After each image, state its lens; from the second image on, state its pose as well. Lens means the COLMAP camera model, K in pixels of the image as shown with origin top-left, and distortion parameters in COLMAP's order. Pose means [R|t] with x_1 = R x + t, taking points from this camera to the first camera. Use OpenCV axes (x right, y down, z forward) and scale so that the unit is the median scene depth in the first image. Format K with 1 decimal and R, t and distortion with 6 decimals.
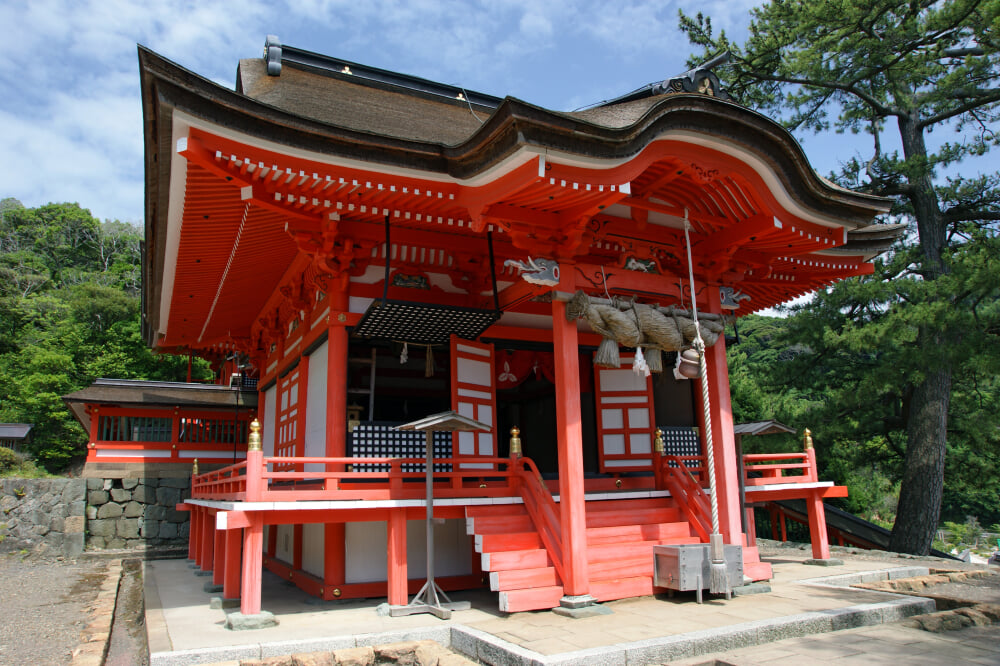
lens RADIAL K [[757.5, 0, 494.7], [0, 757.5, 322.7], [0, 0, 1]] dist [-0.138661, 0.108931]
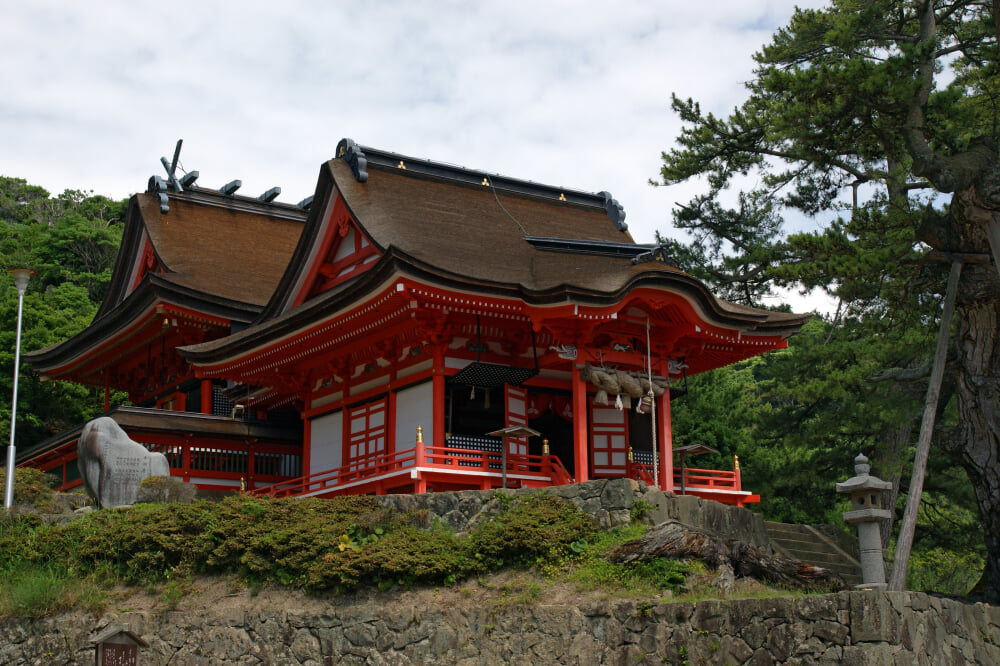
lens RADIAL K [[1598.9, 0, 500.0], [0, 1598.9, 333.0], [0, 0, 1]] dist [-0.035795, -0.015169]
pose [[0.994084, 0.037819, 0.101817, -0.438275], [-0.038155, 0.999271, 0.001358, -0.098309], [-0.101691, -0.005234, 0.994802, -2.504716]]
